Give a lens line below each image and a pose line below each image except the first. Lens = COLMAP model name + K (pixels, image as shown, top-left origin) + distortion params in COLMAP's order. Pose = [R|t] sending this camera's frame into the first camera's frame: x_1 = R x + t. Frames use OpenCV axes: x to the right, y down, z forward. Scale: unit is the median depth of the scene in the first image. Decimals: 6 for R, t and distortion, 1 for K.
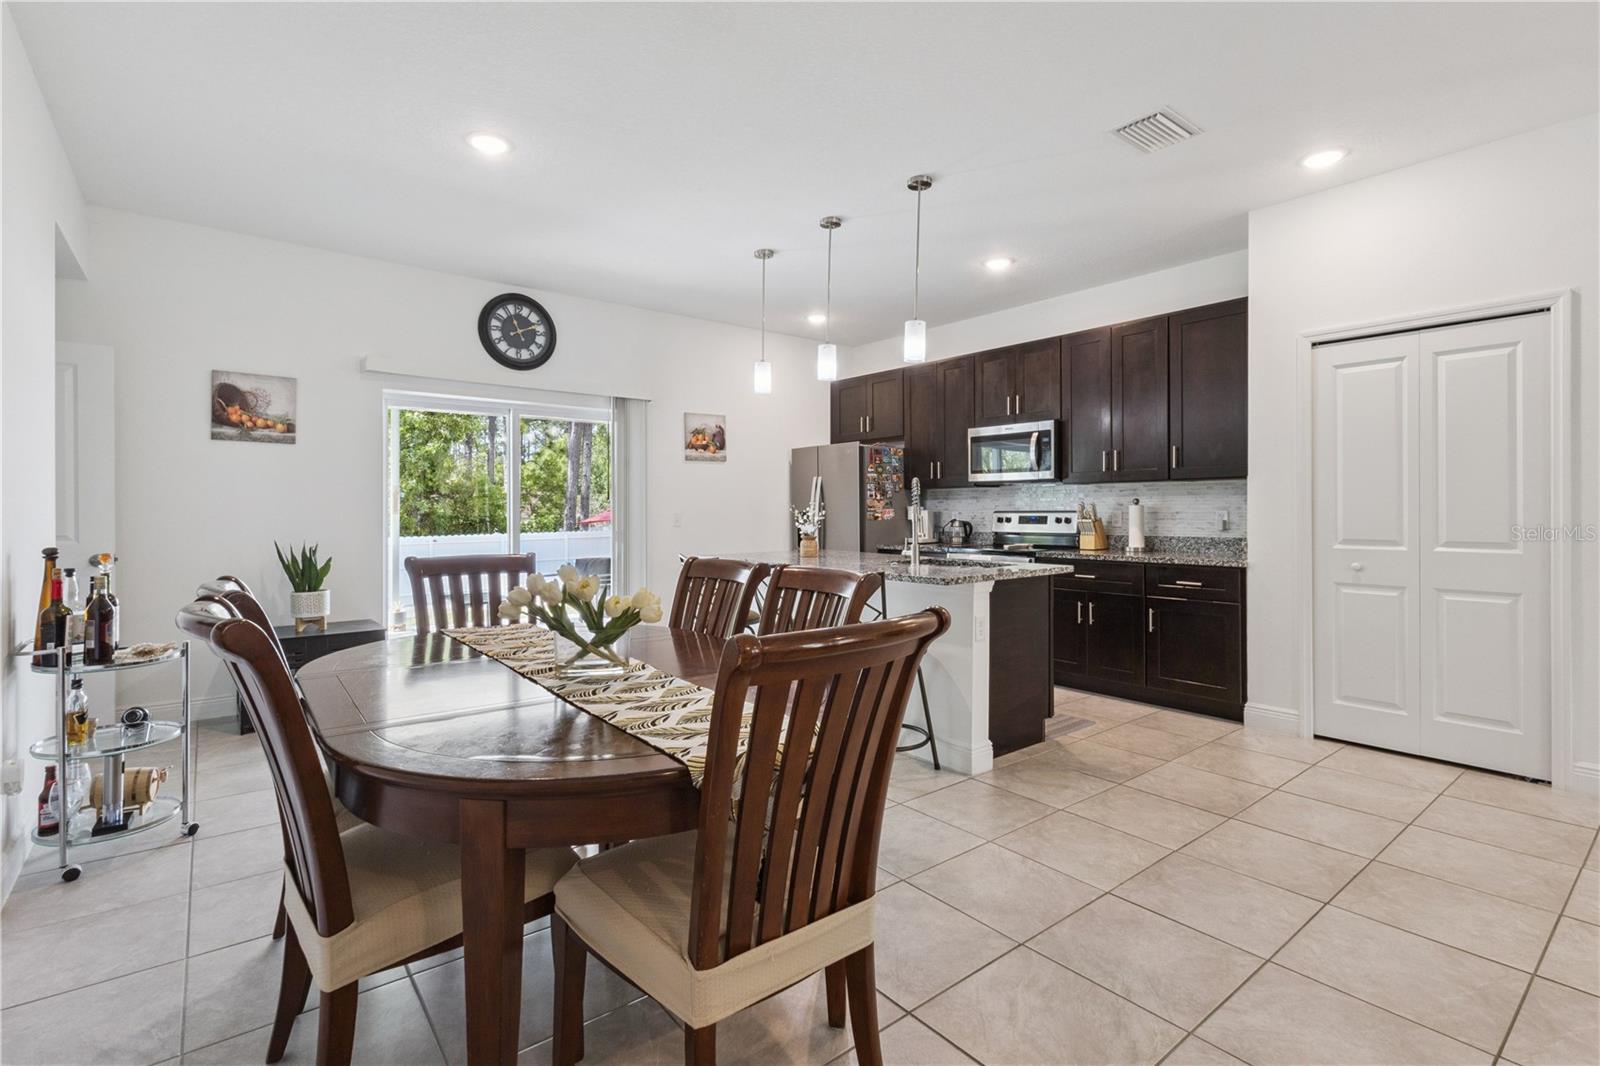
lens RADIAL K [[741.9, 0, 803.5], [0, 741.9, 510.6], [0, 0, 1]] dist [0.000705, 0.001171]
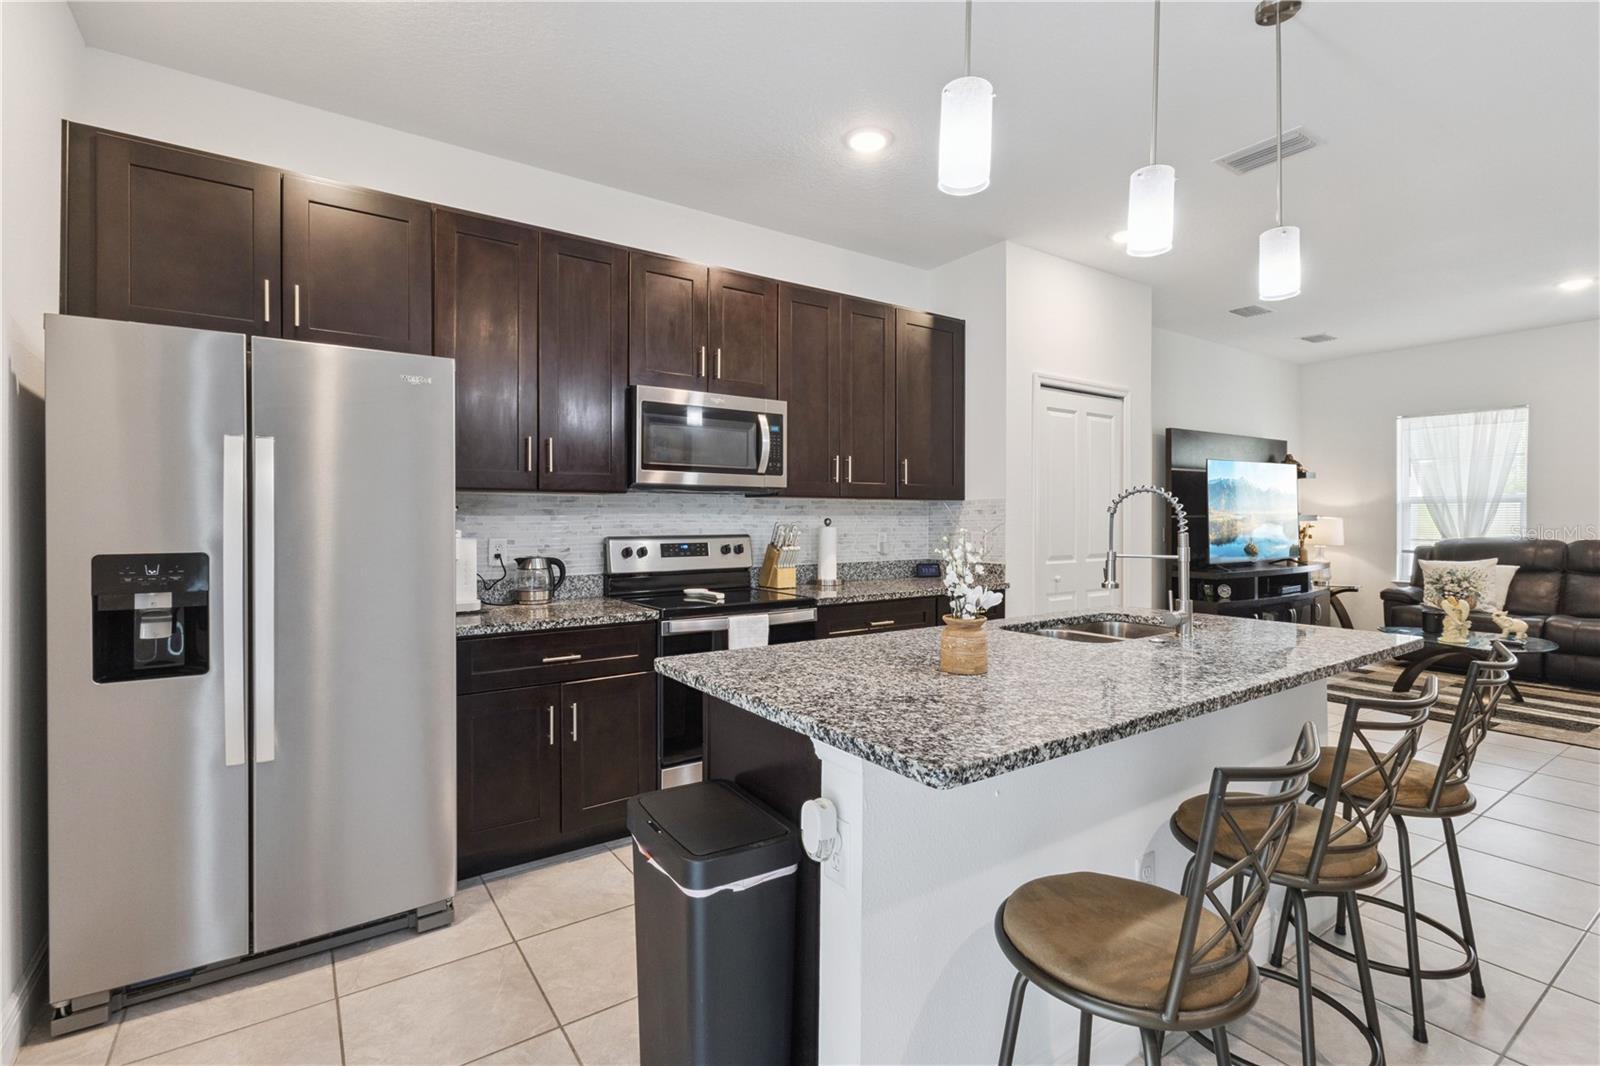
lens RADIAL K [[736.1, 0, 797.9], [0, 736.1, 522.5], [0, 0, 1]] dist [0.001442, 0.001211]
pose [[0.070242, -0.001330, 0.997529, -0.328081], [0.003832, 0.999992, 0.001064, -0.012088], [-0.997523, 0.003748, 0.070247, 0.925985]]
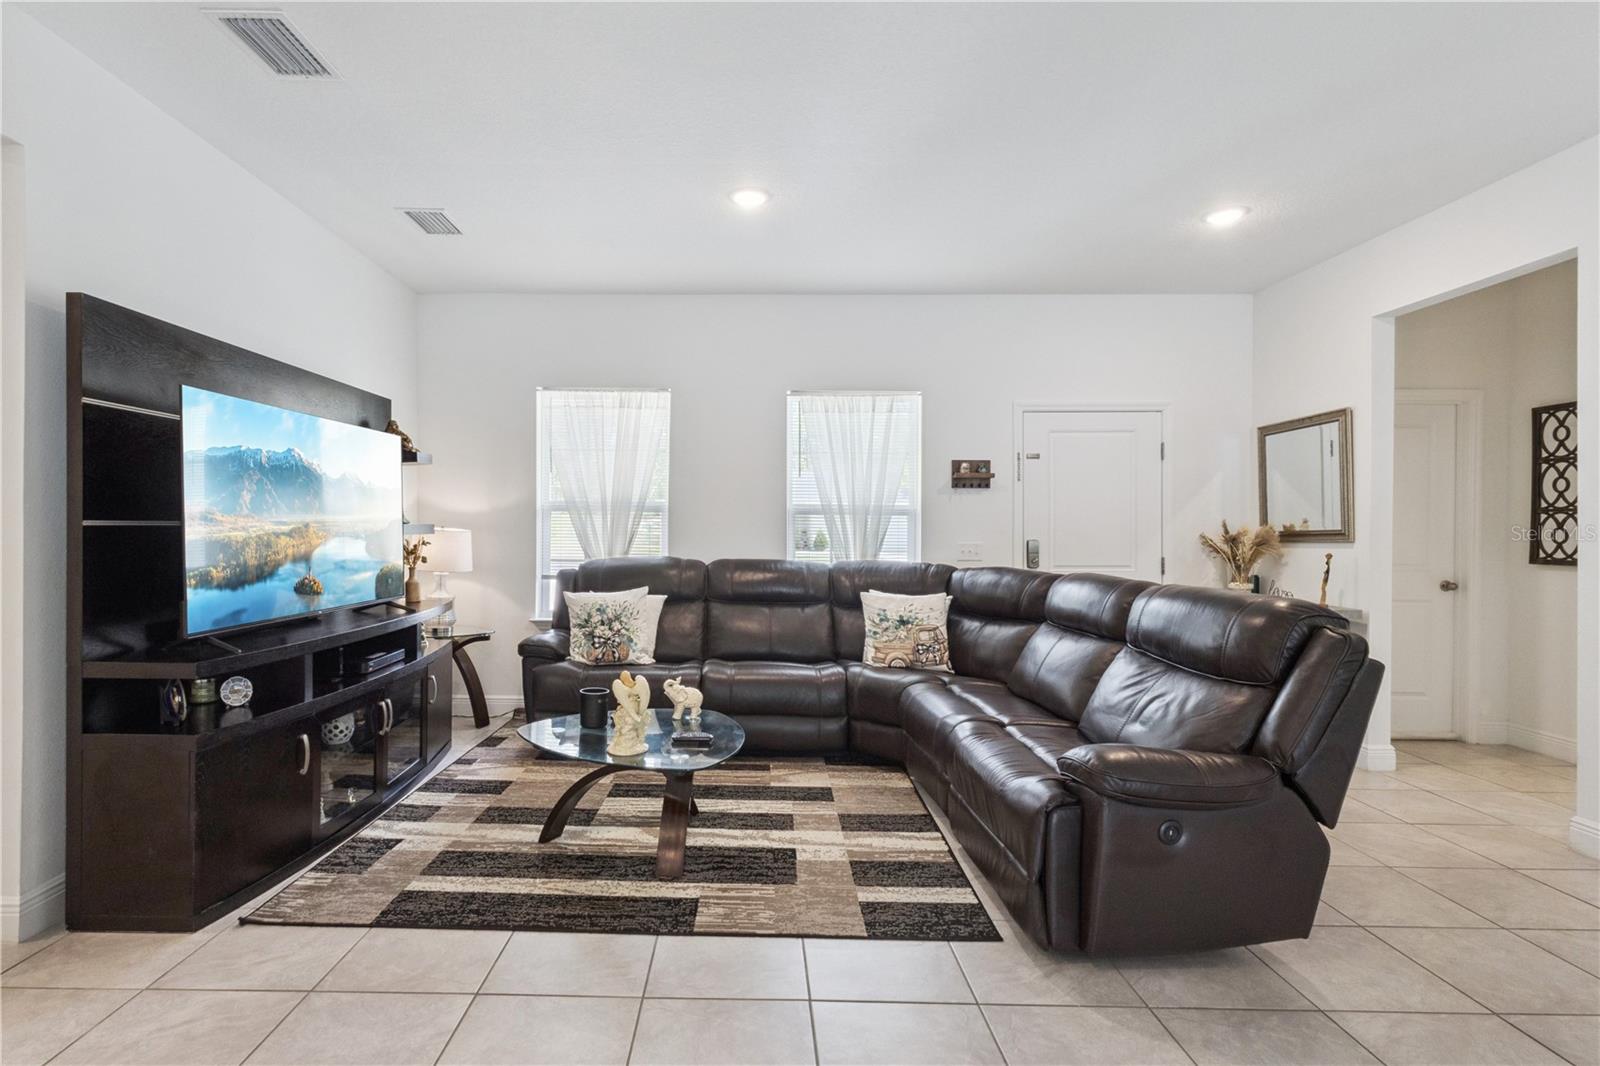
lens RADIAL K [[777.9, 0, 738.4], [0, 777.9, 533.3], [0, 0, 1]] dist [0.010465, 0.000462]
pose [[-0.774078, -0.004671, 0.633074, 0.236045], [-0.003844, 0.999989, 0.002678, -0.014400], [-0.633079, -0.000360, -0.774087, 0.553782]]
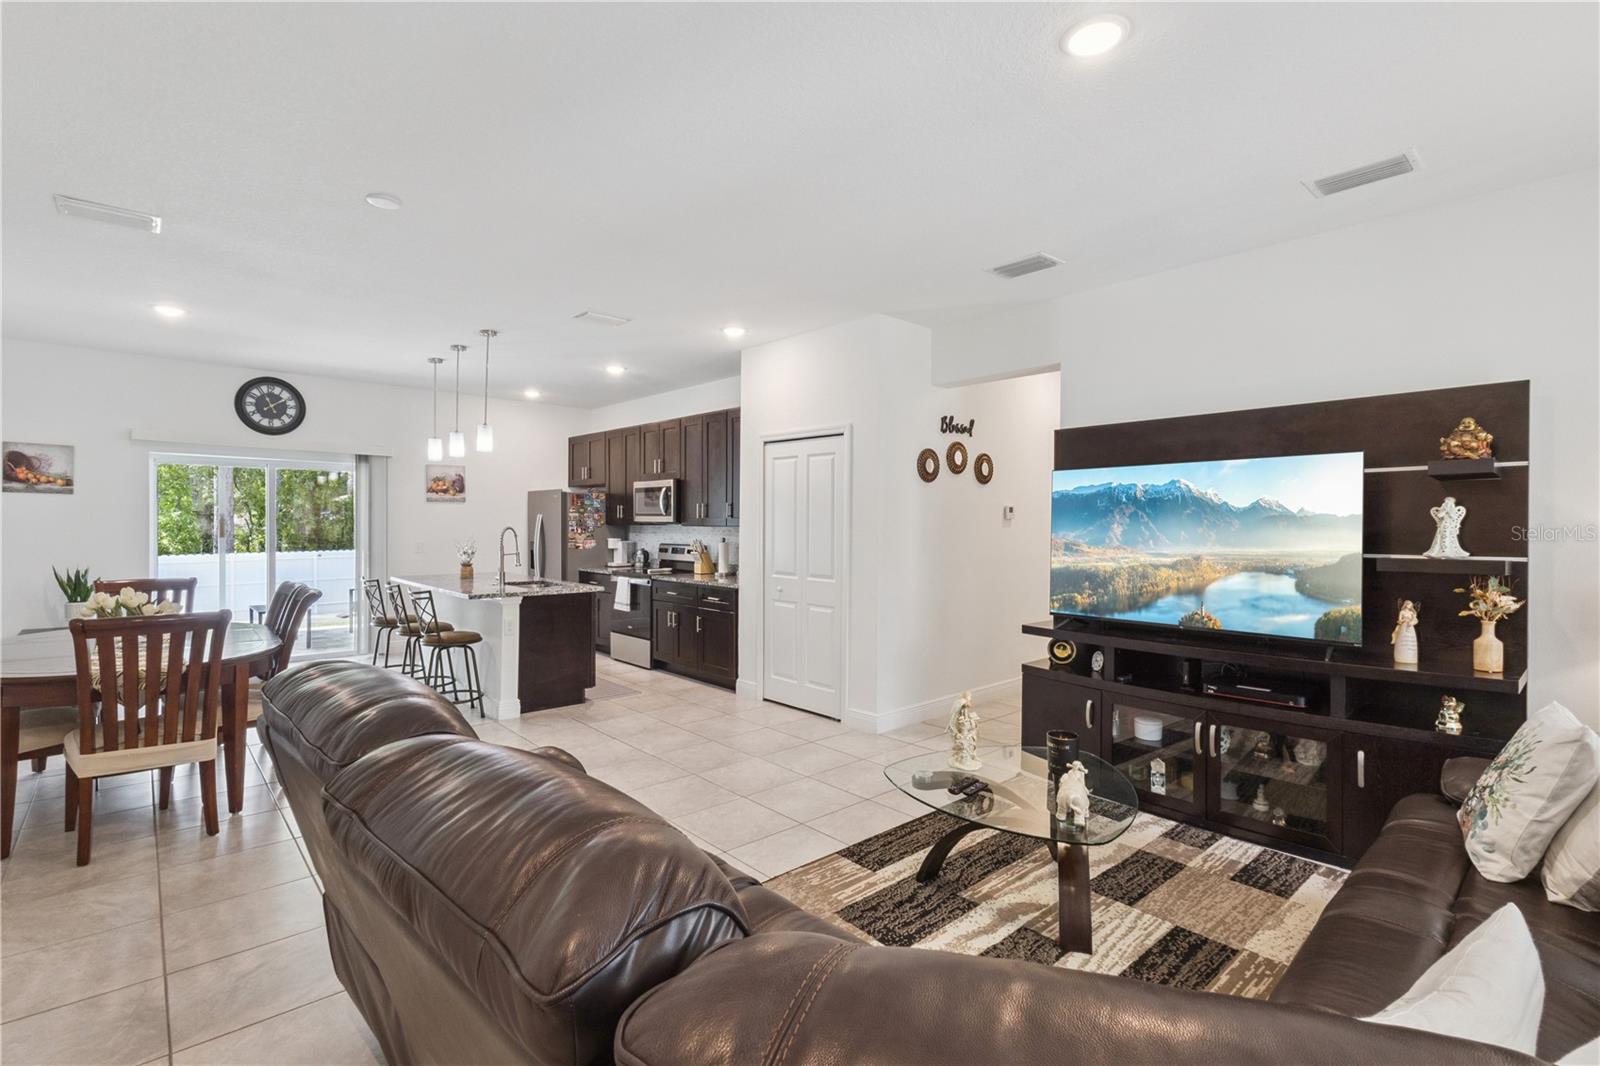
lens RADIAL K [[735.1, 0, 798.8], [0, 735.1, 529.3], [0, 0, 1]] dist [0.003070, 0.000676]
pose [[0.998048, 0.009838, 0.061679, 0.478473], [-0.010301, 0.999921, 0.007197, -0.041404], [-0.061603, -0.007819, 0.998070, -0.369873]]
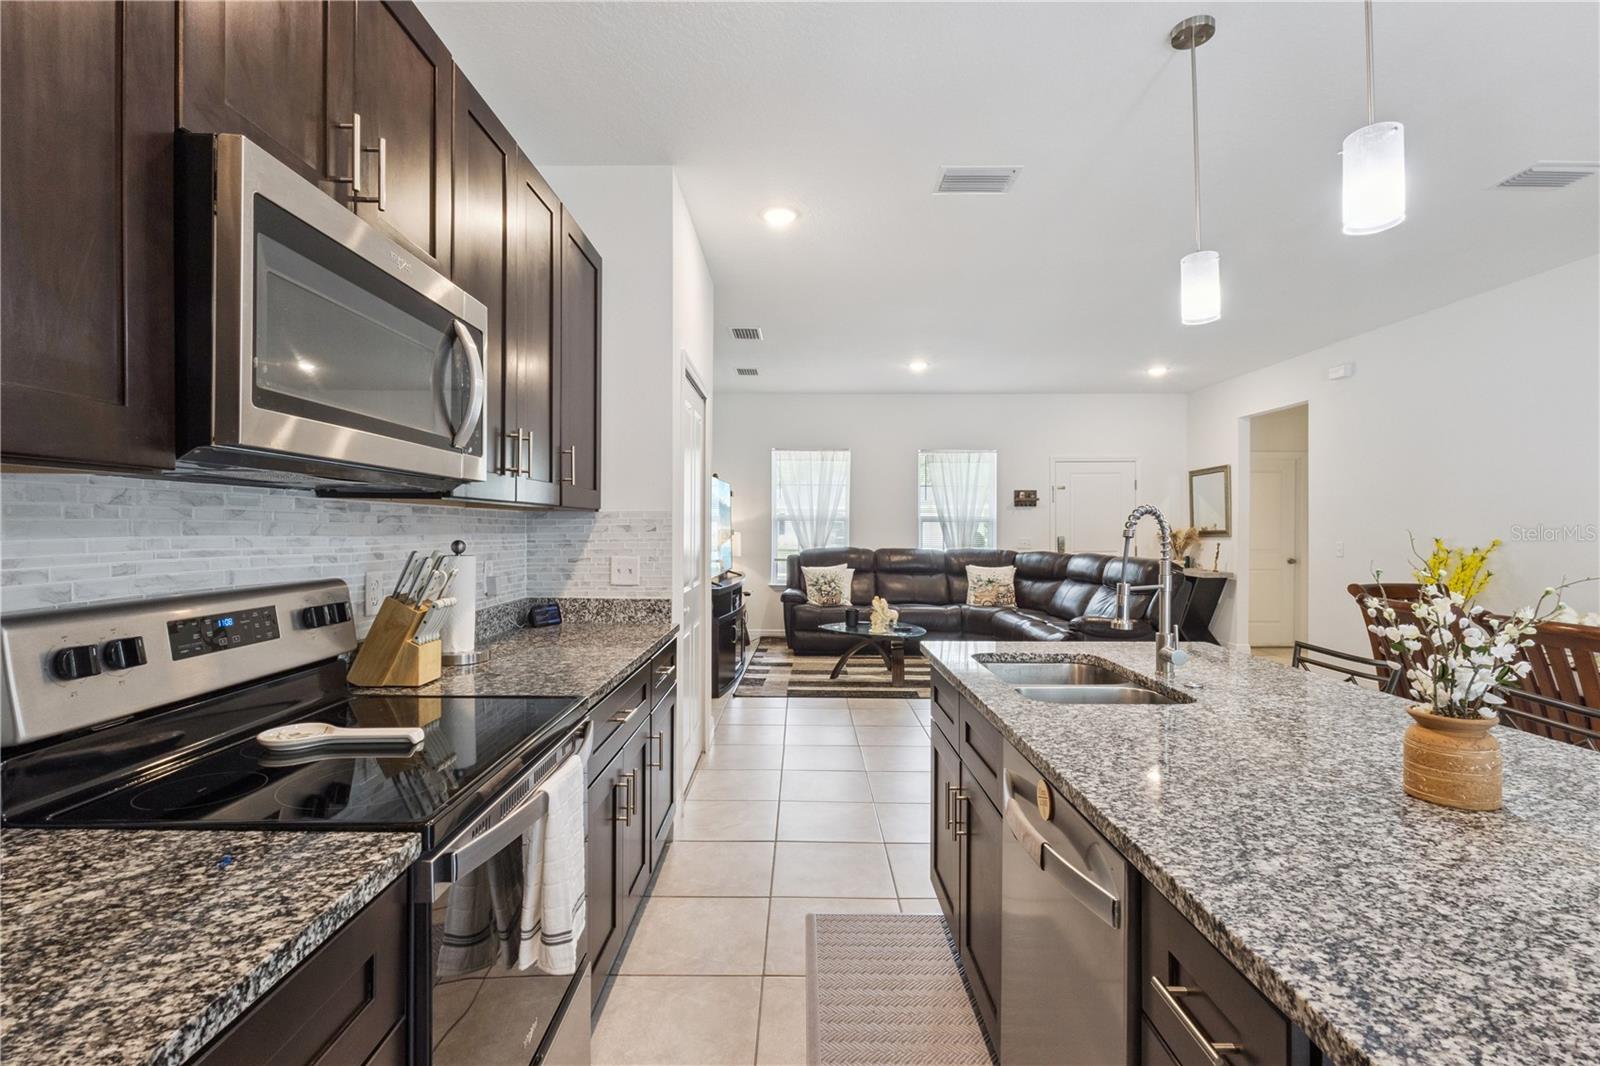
lens RADIAL K [[735.1, 0, 798.8], [0, 735.1, 529.3], [0, 0, 1]] dist [0.003070, 0.000676]
pose [[-0.779995, 0.000369, 0.625786, 0.019541], [0.001047, 0.999999, 0.000716, -0.021785], [-0.625785, 0.001213, -0.779995, 1.150383]]
